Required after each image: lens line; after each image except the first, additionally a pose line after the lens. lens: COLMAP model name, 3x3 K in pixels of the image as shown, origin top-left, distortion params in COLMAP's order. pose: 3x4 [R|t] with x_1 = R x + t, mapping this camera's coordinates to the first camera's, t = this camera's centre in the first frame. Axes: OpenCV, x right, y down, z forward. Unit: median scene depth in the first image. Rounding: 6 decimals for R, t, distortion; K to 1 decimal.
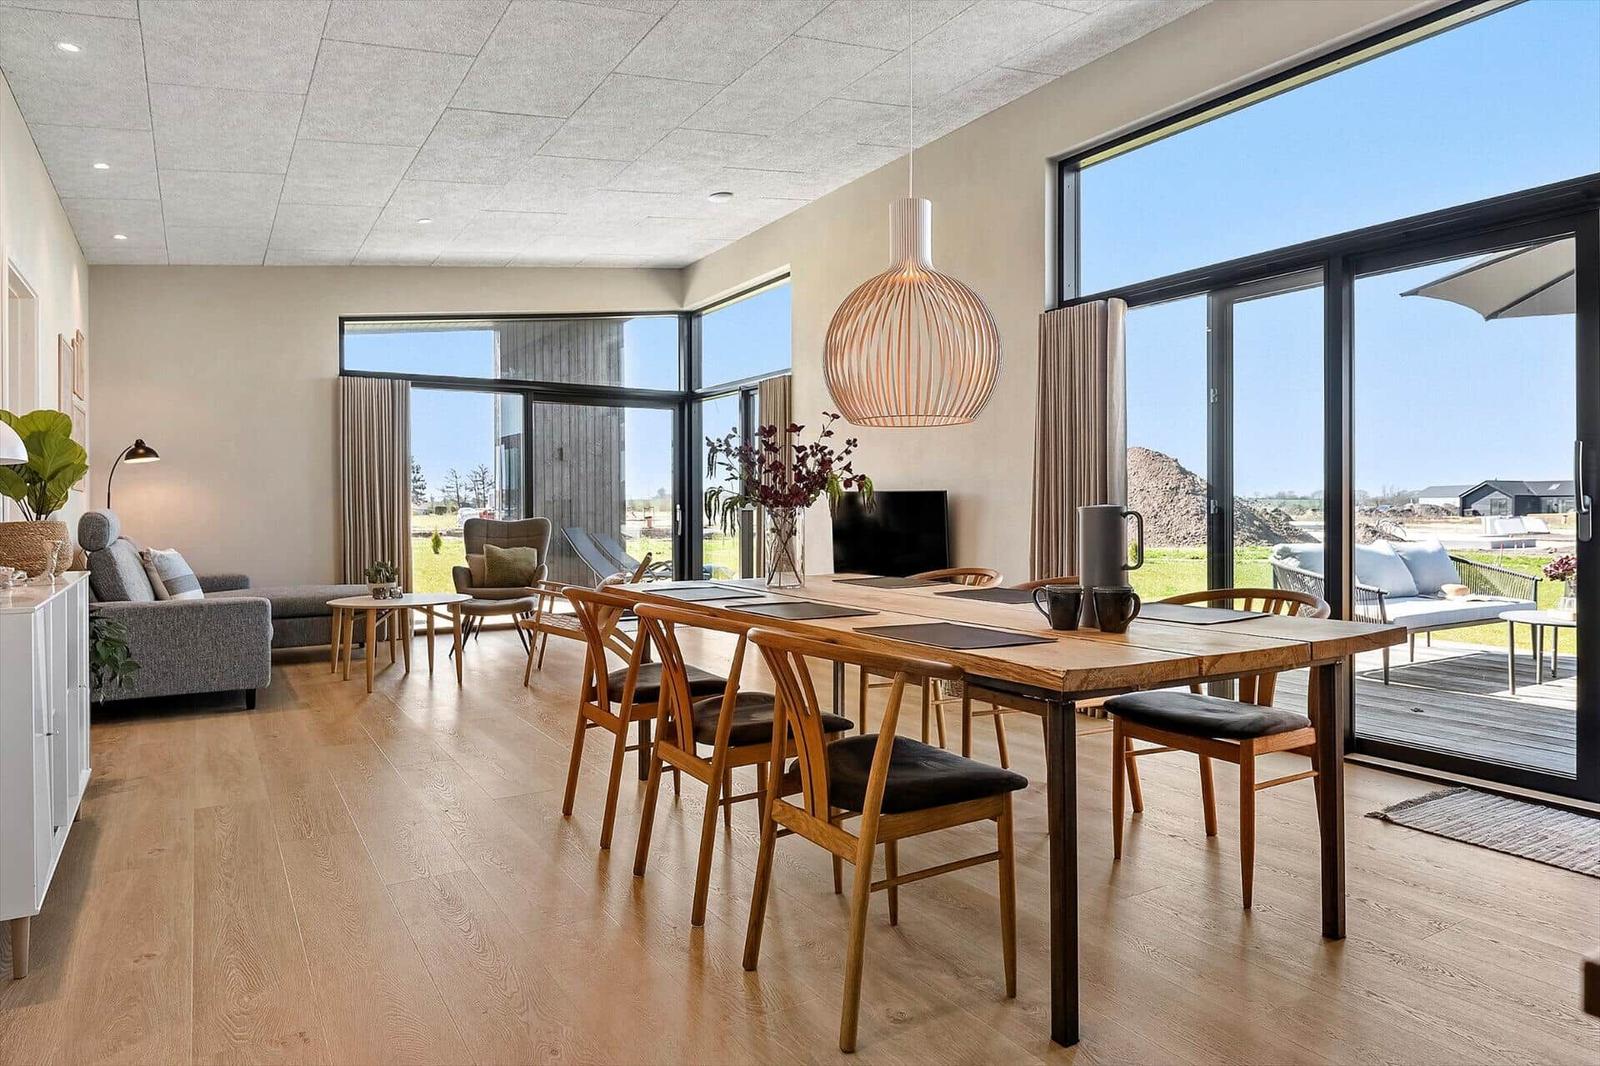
lens RADIAL K [[957.8, 0, 793.6], [0, 957.8, 509.1], [0, 0, 1]] dist [0.006693, -0.018212]
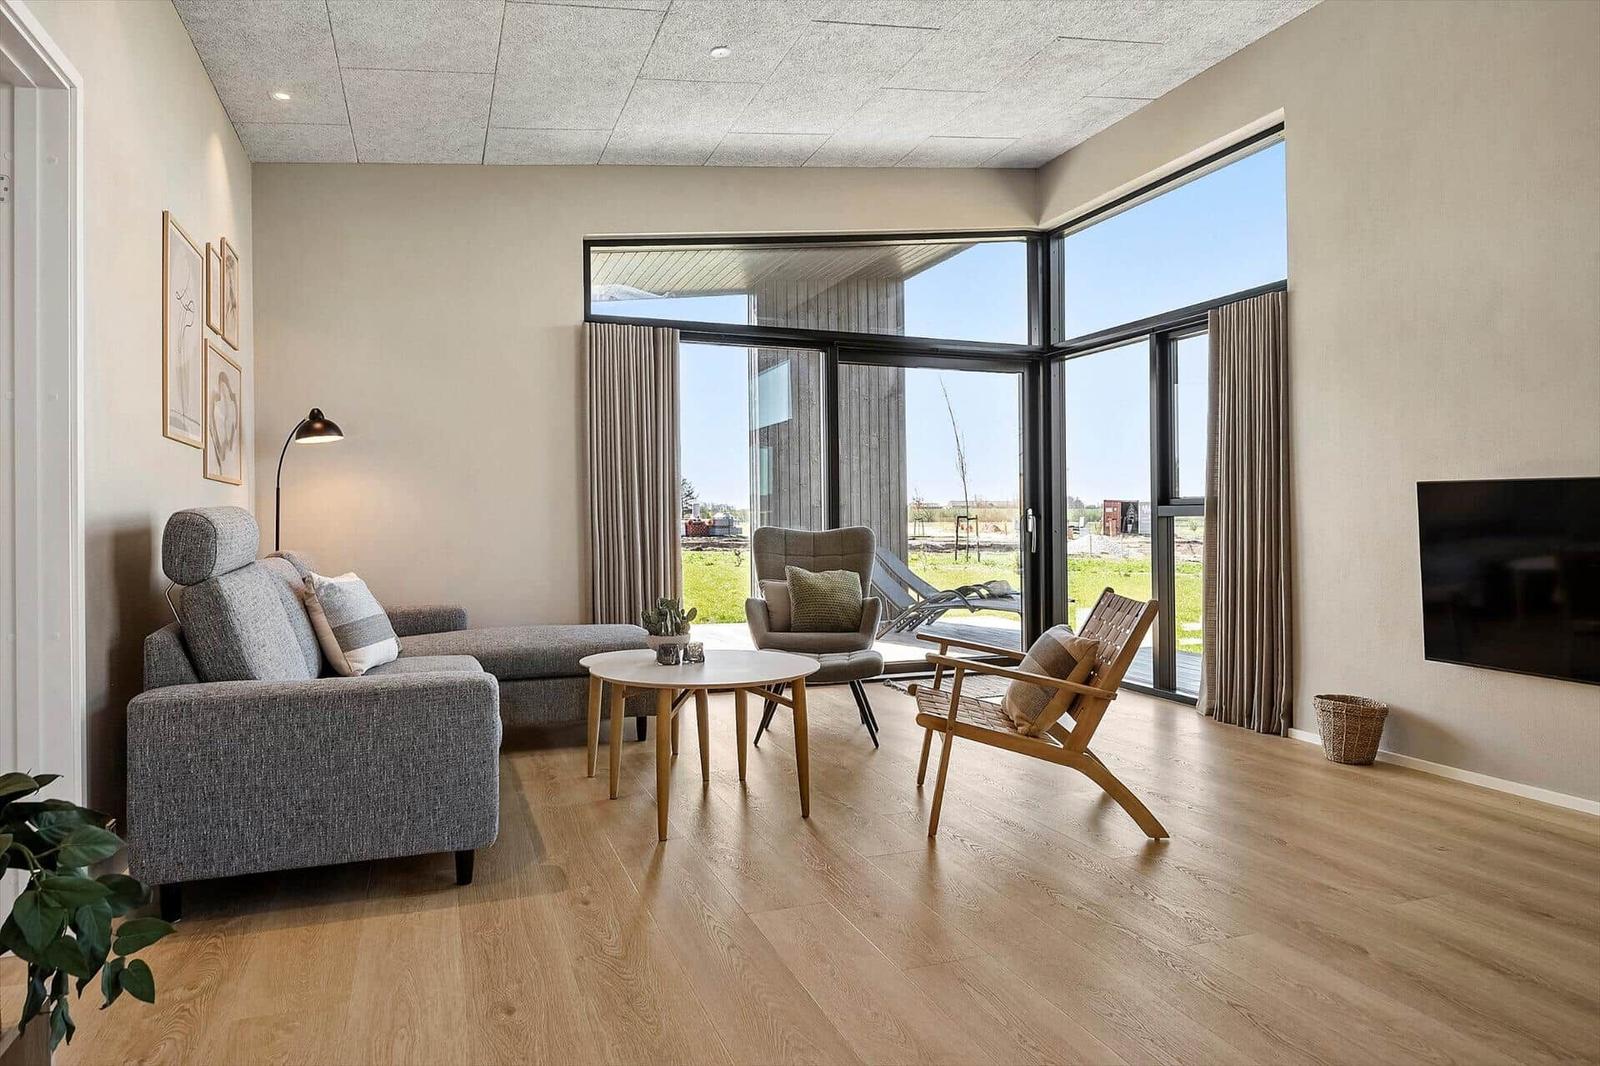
lens RADIAL K [[930.9, 0, 782.2], [0, 930.9, 530.5], [0, 0, 1]] dist [0.006376, 0.000768]
pose [[0.980737, 0.002857, -0.195311, -0.220563], [-0.000822, 0.999945, 0.010500, 0.005791], [0.195330, -0.010137, 0.980685, 0.398160]]
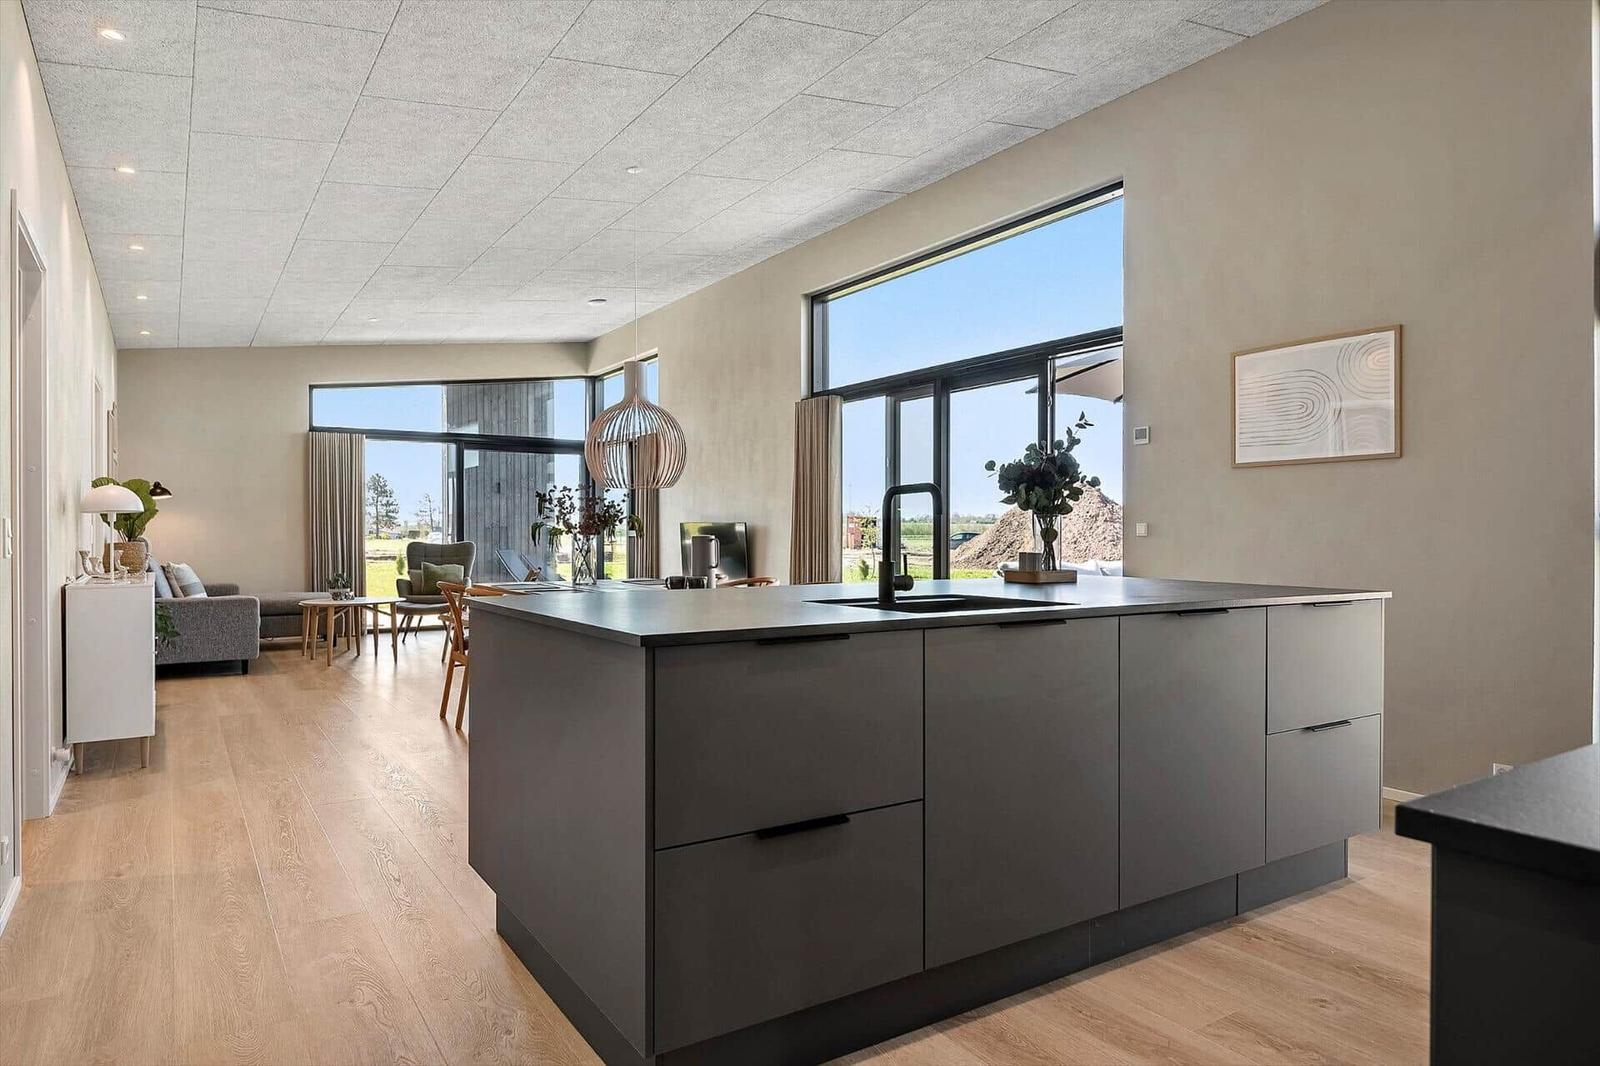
lens RADIAL K [[963.6, 0, 800.0], [0, 963.6, 533.0], [0, 0, 1]] dist [-0.009775, -0.001362]
pose [[0.999611, 0.002789, 0.027734, 0.167925], [-0.002757, 0.999995, -0.001202, -0.002470], [-0.027737, 0.001125, 0.999615, -0.345725]]
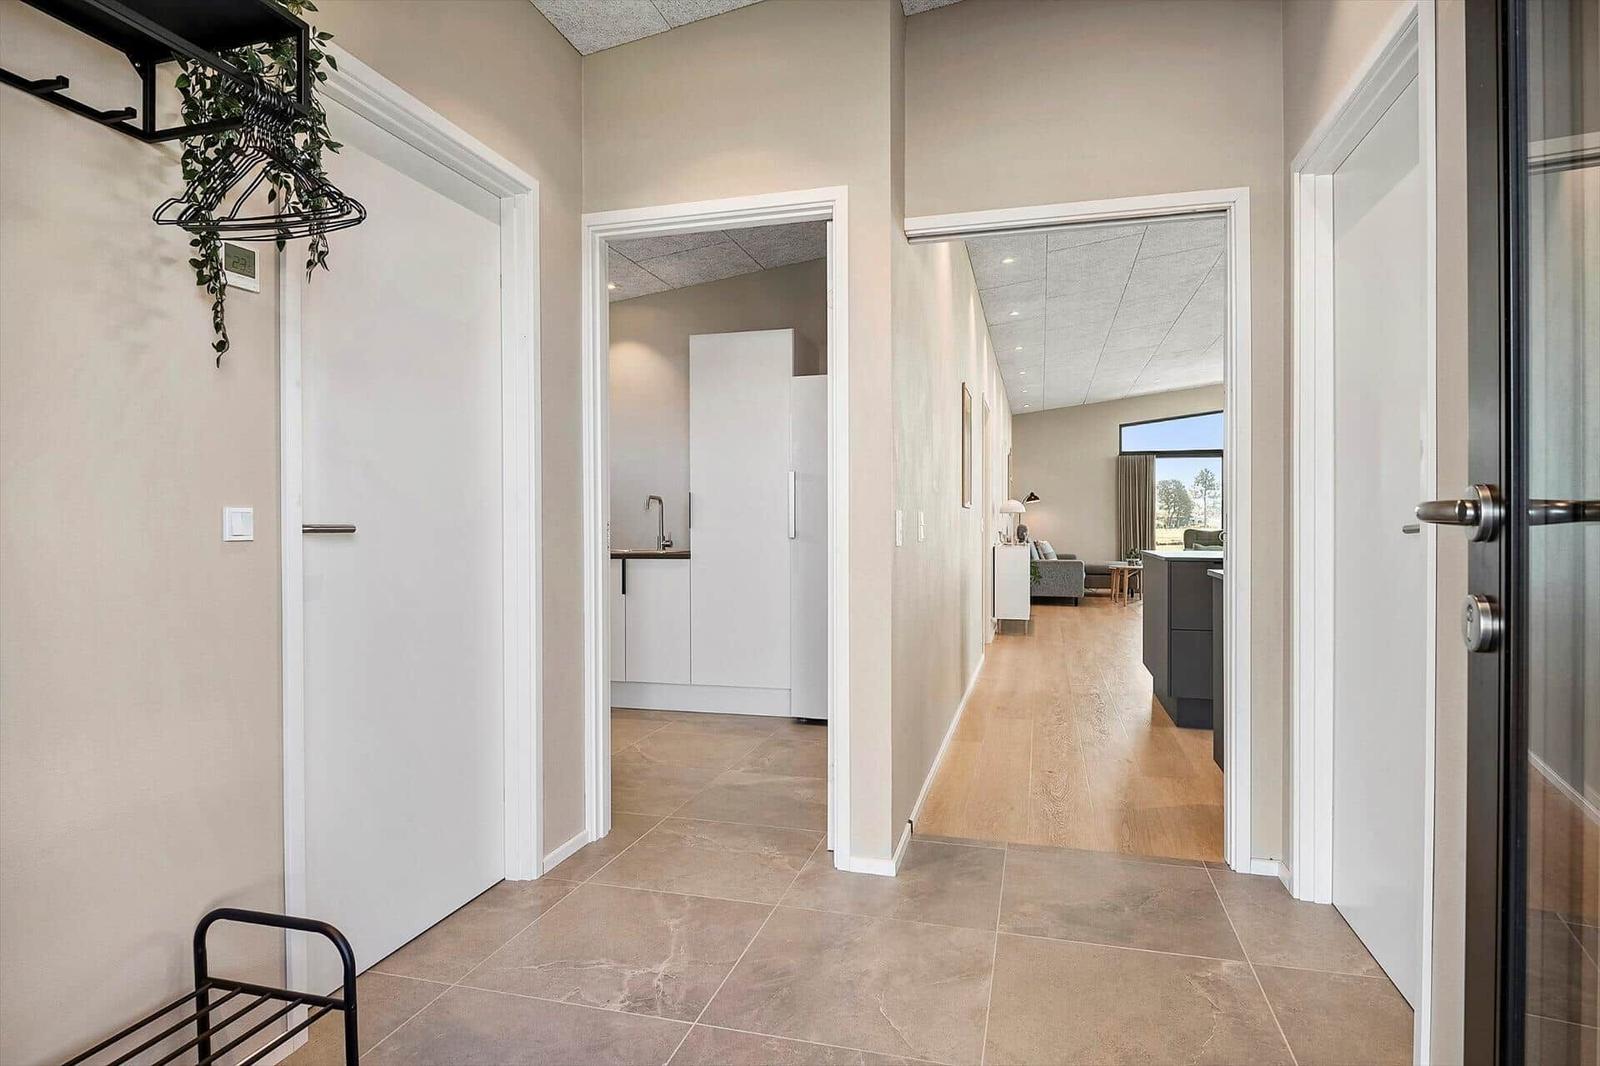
lens RADIAL K [[888.5, 0, 811.2], [0, 888.5, 524.2], [0, 0, 1]] dist [0.002423, -0.000194]
pose [[0.689632, 0.003613, -0.724151, 0.450467], [-0.002267, 0.999993, 0.002830, -0.002913], [0.724156, -0.000309, 0.689636, -0.781113]]
